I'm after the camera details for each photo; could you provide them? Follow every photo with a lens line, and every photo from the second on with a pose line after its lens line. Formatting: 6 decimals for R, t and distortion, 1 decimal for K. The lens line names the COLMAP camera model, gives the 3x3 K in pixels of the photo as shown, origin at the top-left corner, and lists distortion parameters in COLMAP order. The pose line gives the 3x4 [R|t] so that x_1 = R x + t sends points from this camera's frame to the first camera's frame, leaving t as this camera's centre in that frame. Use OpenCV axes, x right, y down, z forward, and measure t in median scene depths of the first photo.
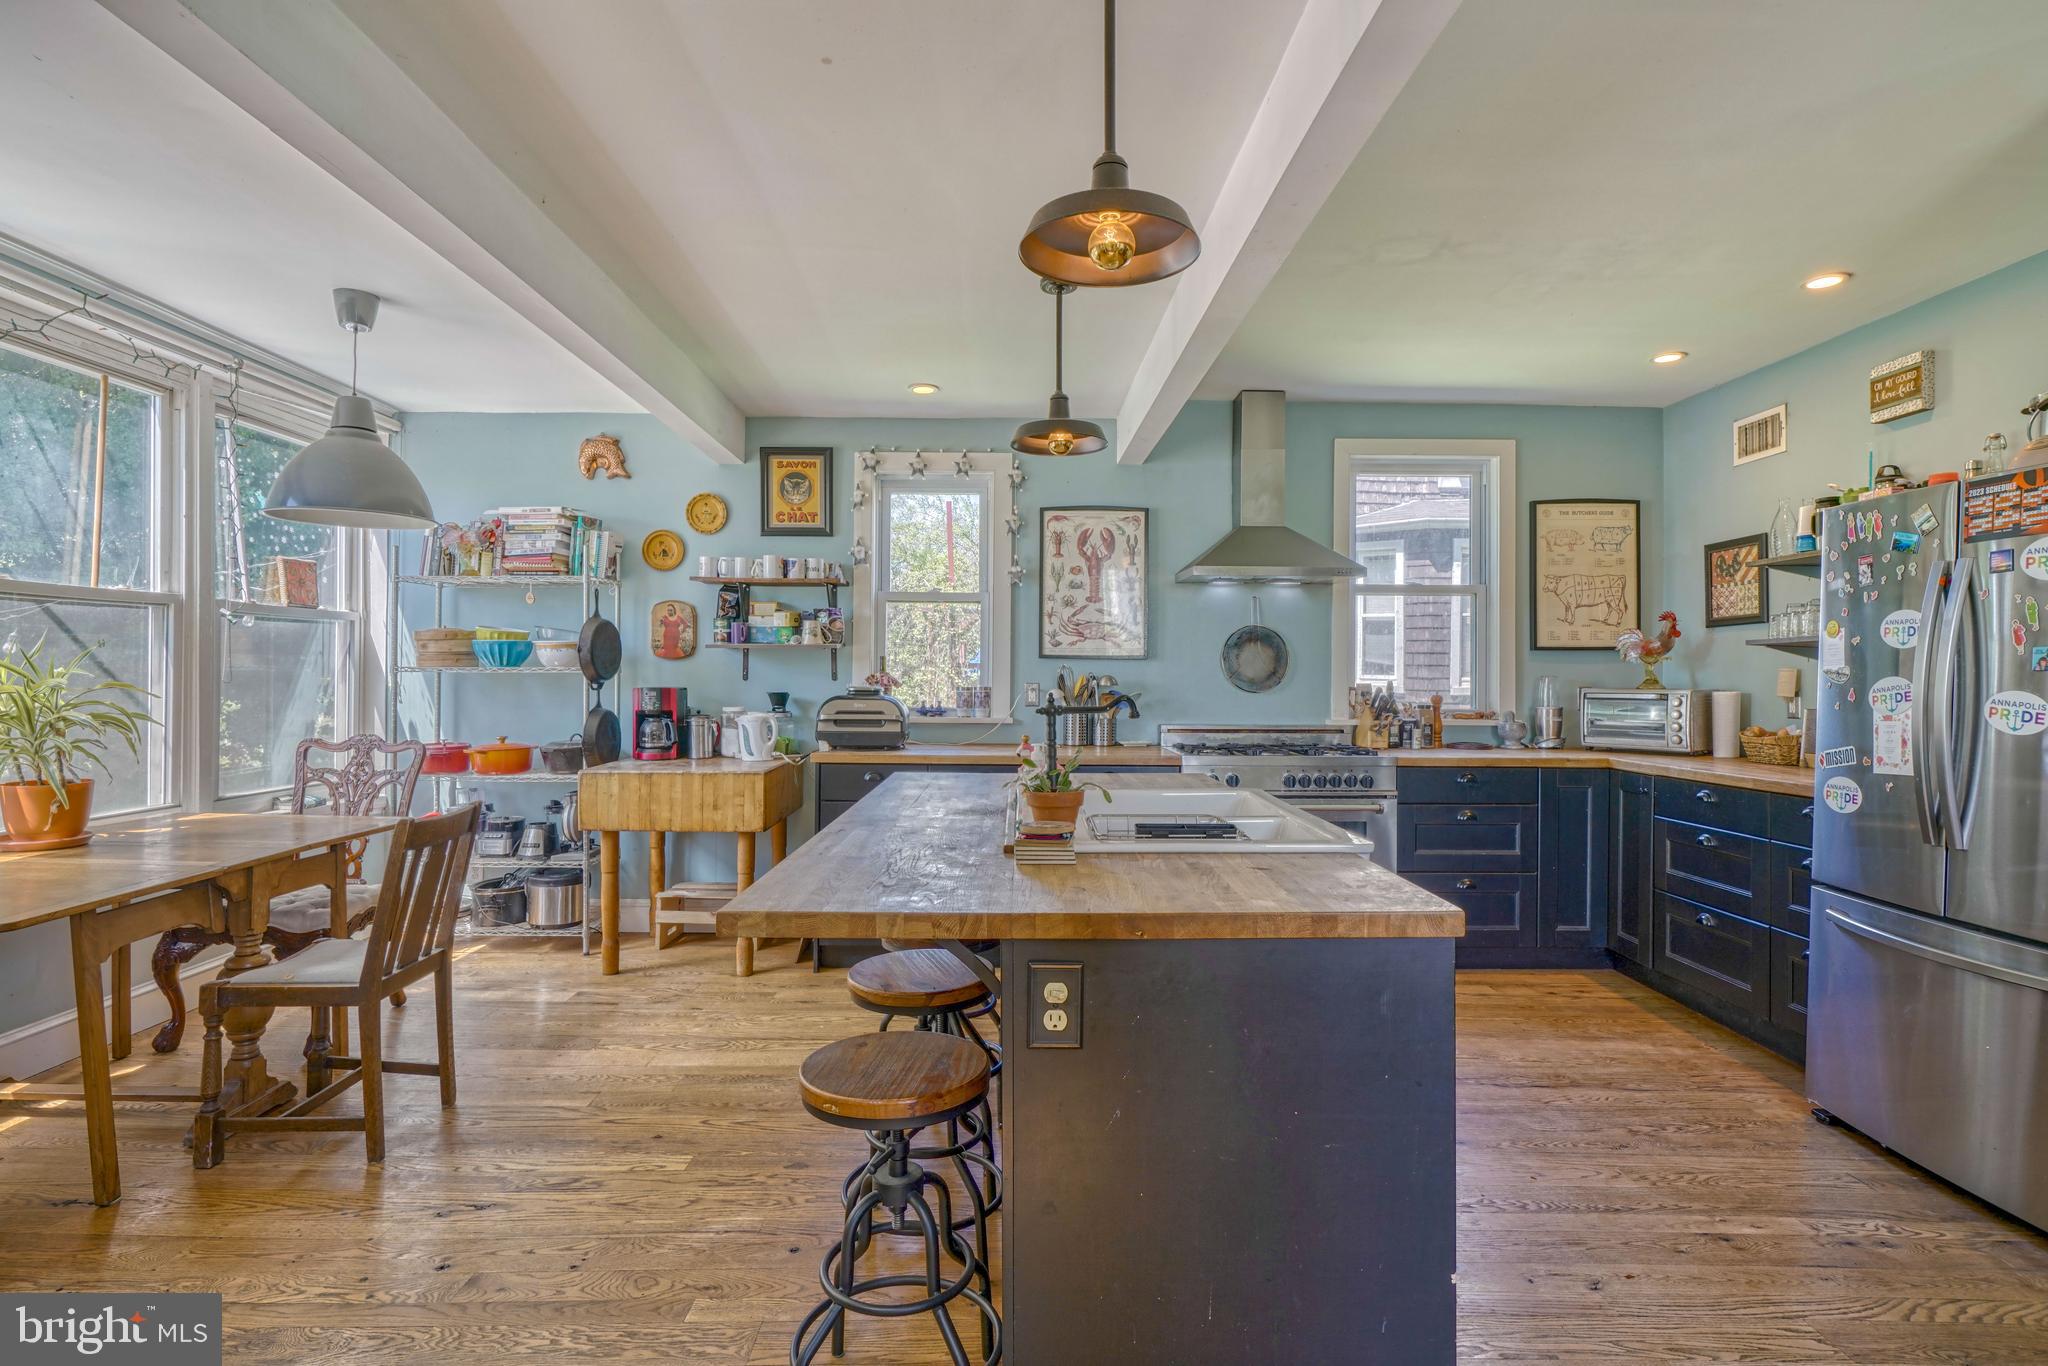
lens RADIAL K [[1012.1, 0, 1019.2], [0, 1012.1, 668.4], [0, 0, 1]] dist [-0.001694, 0.000133]
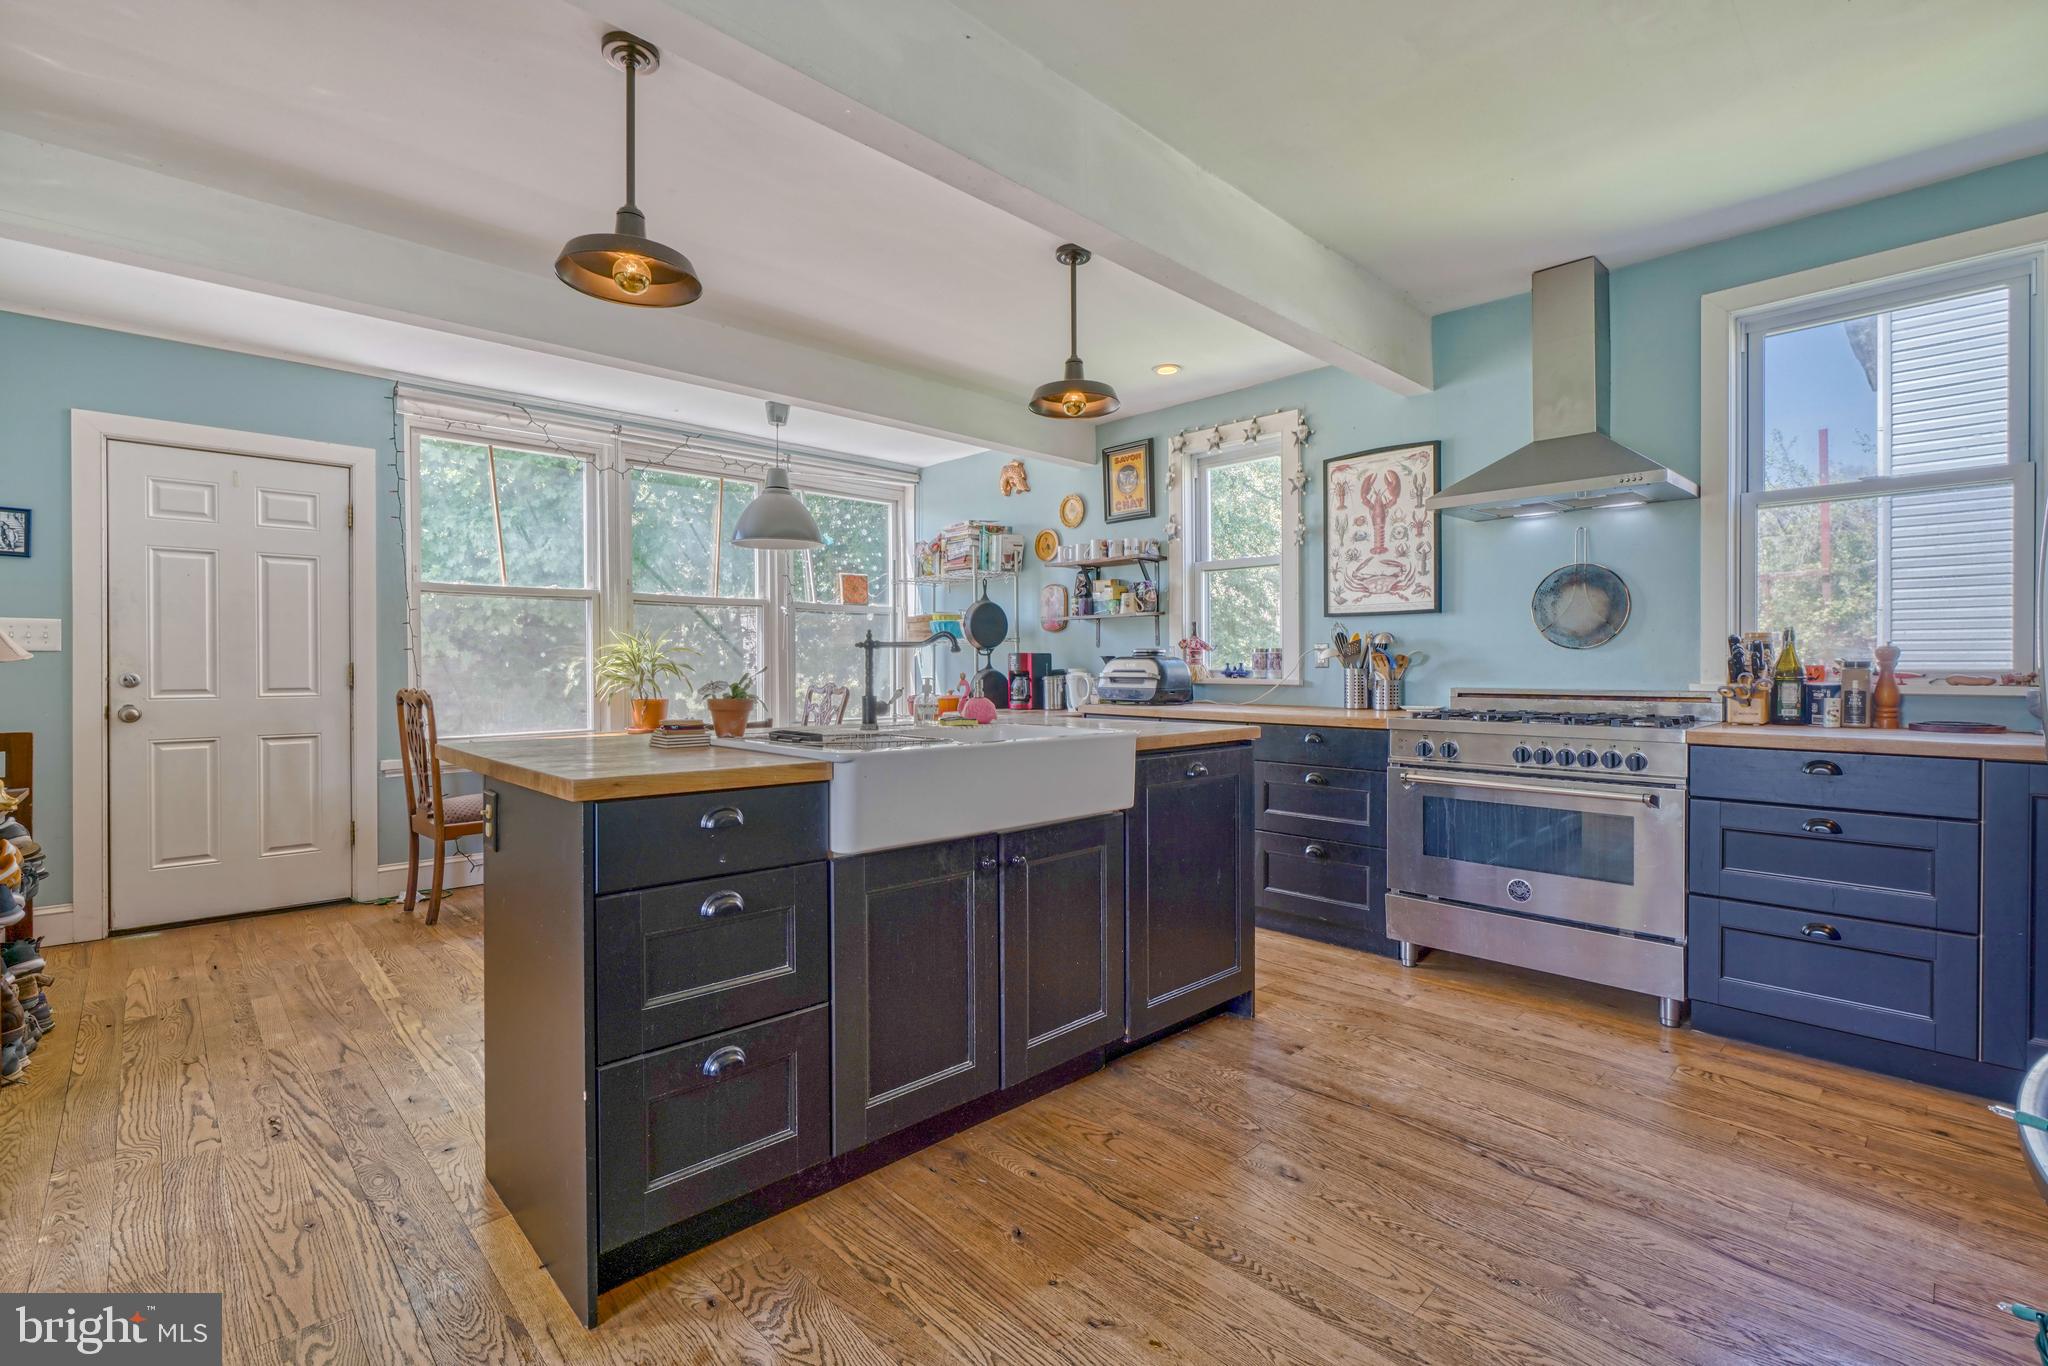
lens RADIAL K [[920.0, 0, 1015.6], [0, 920.0, 662.4], [0, 0, 1]] dist [-0.003495, 0.000521]
pose [[0.681854, -0.008585, -0.731438, 0.459295], [0.008789, 0.999955, -0.003543, 0.033336], [0.731435, -0.004013, 0.681899, 0.191563]]
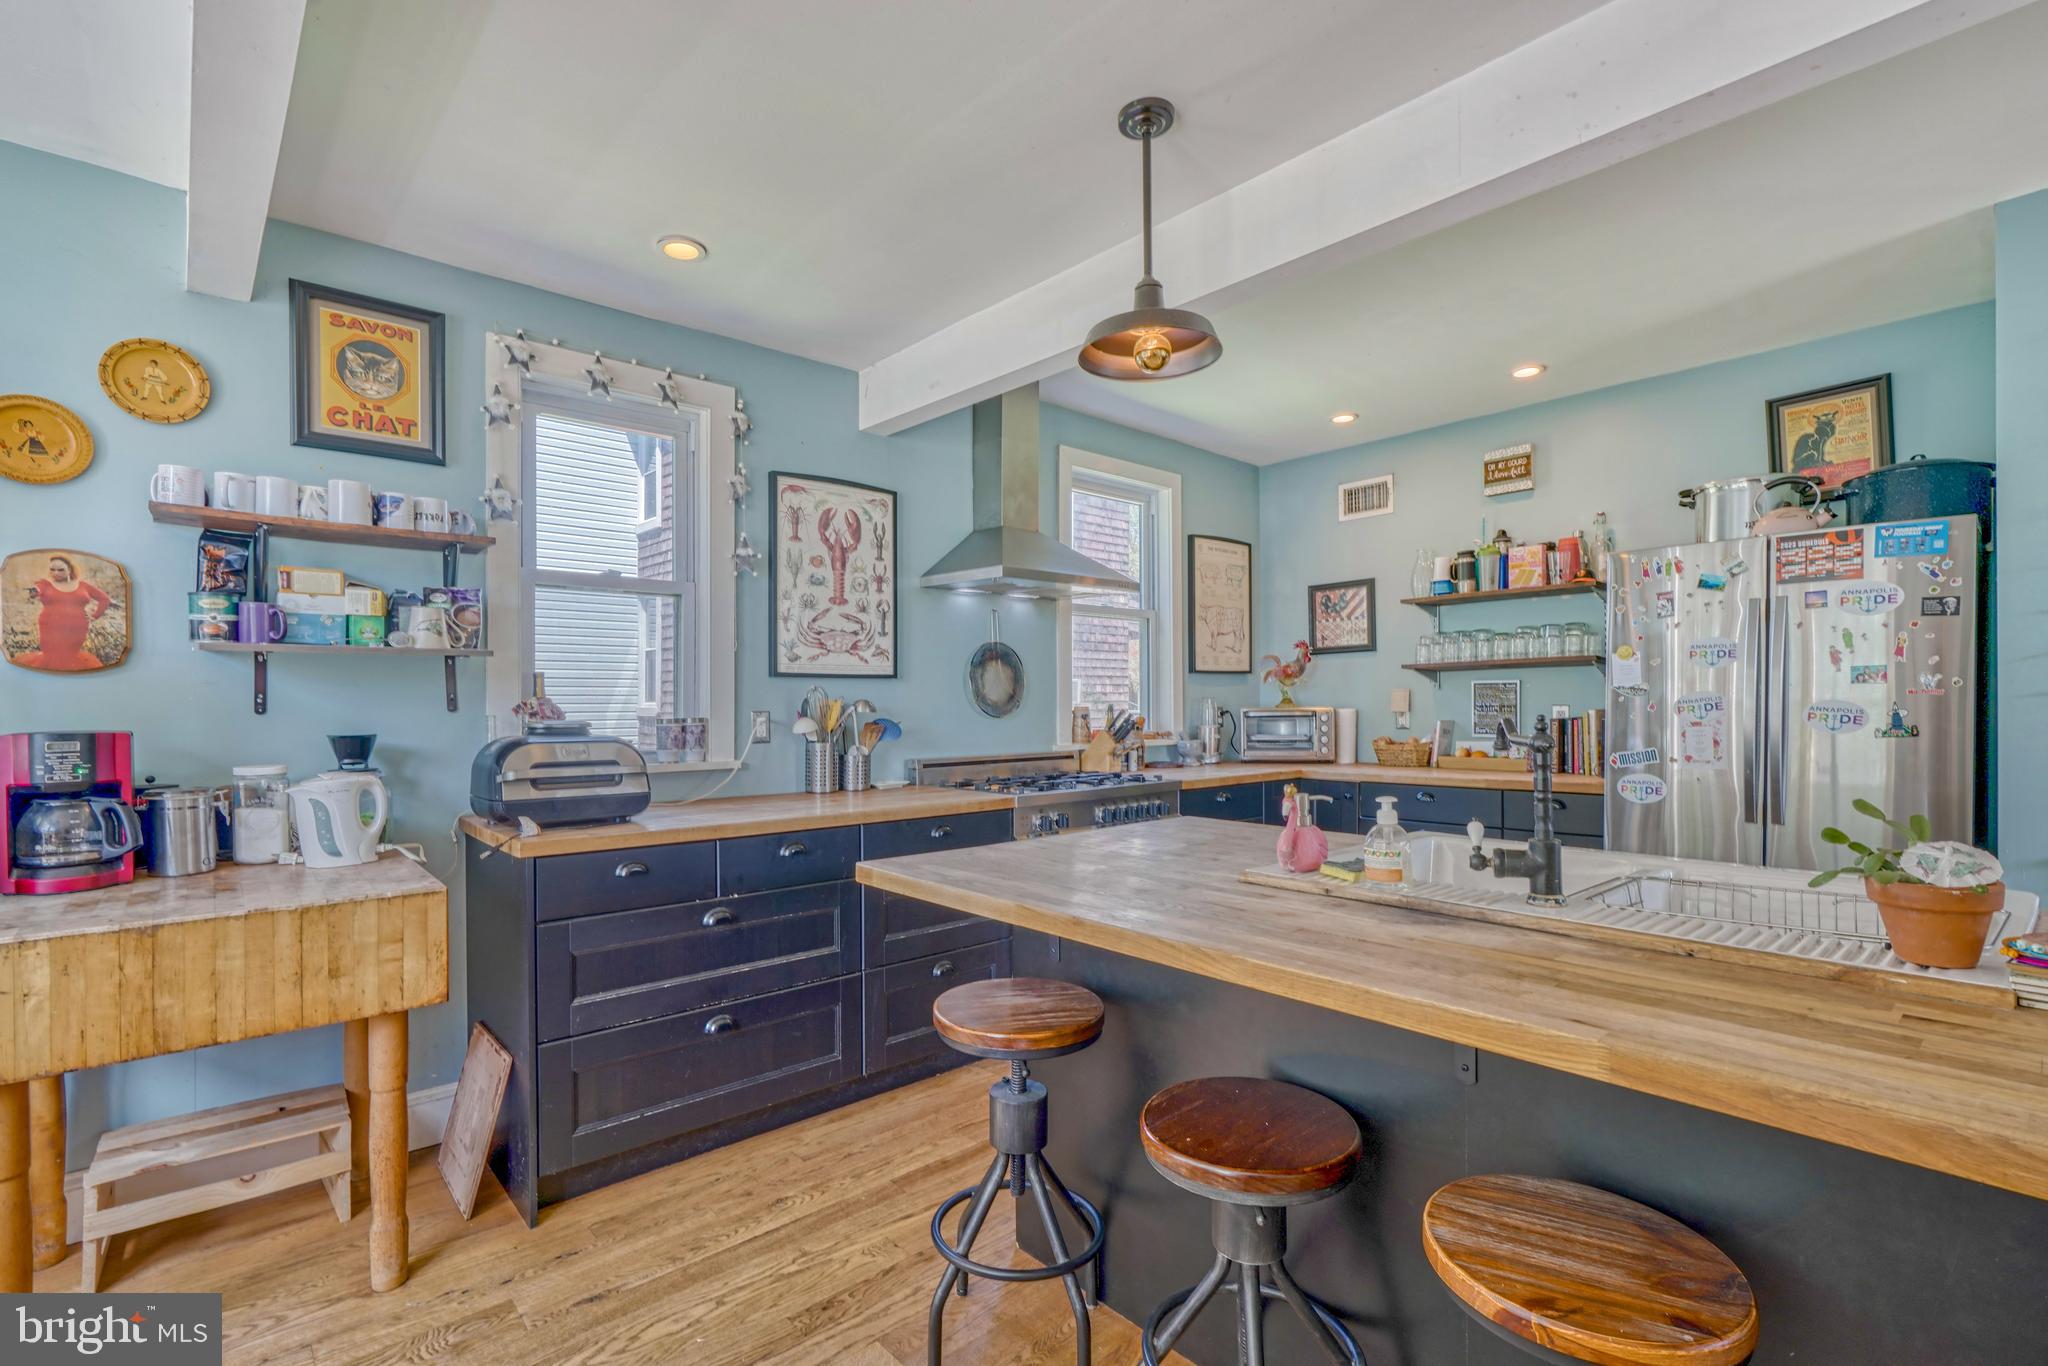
lens RADIAL K [[929.3, 0, 1001.7], [0, 929.3, 705.8], [0, 0, 1]] dist [-0.002974, 0.000213]
pose [[0.758727, -0.012226, 0.651294, -0.293800], [0.007363, 0.999921, 0.010193, 0.005170], [-0.651368, -0.002938, 0.758757, 0.384084]]
